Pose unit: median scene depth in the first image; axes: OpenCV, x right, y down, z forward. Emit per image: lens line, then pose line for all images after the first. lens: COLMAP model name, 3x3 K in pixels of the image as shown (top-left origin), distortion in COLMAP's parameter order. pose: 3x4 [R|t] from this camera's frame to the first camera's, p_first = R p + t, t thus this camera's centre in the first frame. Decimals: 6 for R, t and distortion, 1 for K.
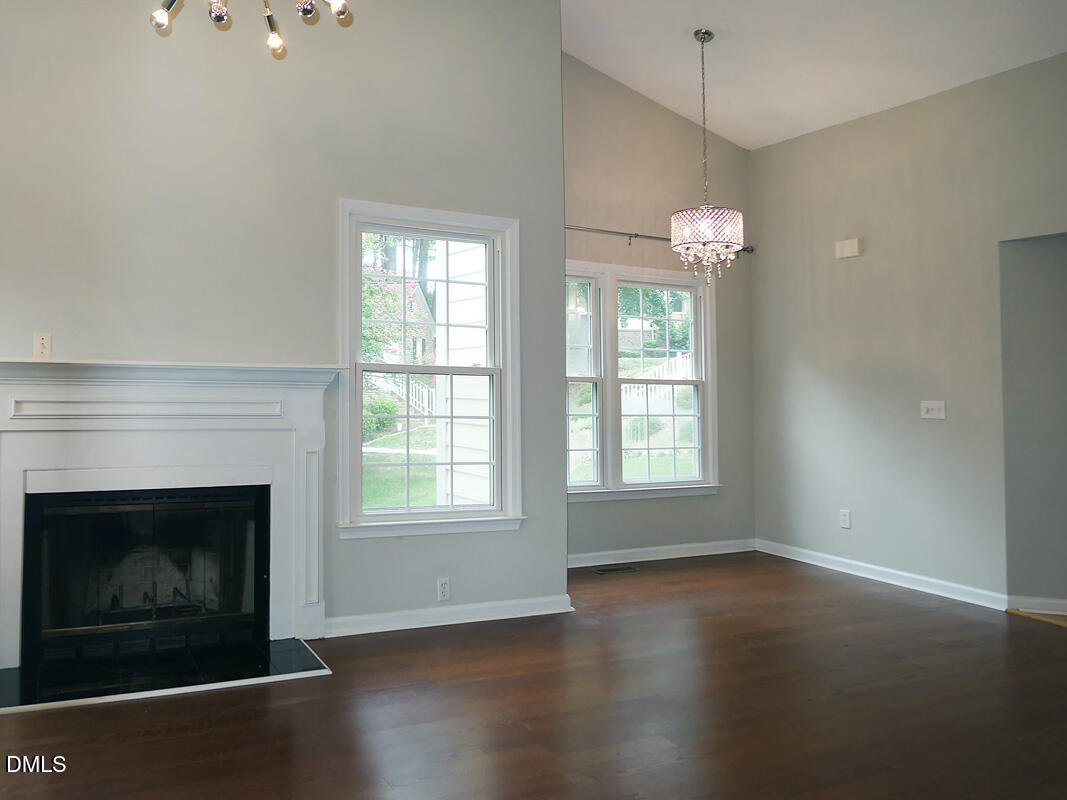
lens RADIAL K [[858.9, 0, 530.9], [0, 858.9, 360.6], [0, 0, 1]] dist [-0.014085, -0.004873]
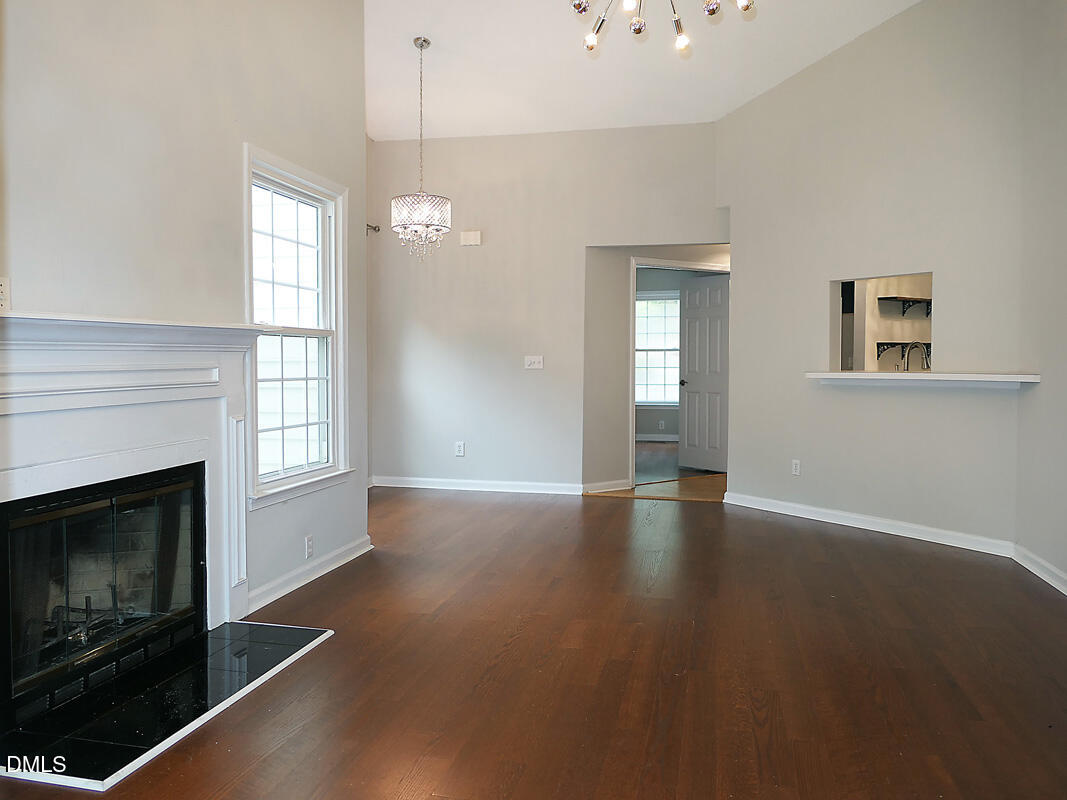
lens RADIAL K [[808.4, 0, 533.5], [0, 808.4, 400.0], [0, 0, 1]] dist [-0.027557, -0.000415]
pose [[0.640456, -0.058712, 0.765747, -0.613109], [-0.013175, 0.996087, 0.087392, 0.003813], [-0.767882, -0.066059, 0.637177, 0.178708]]
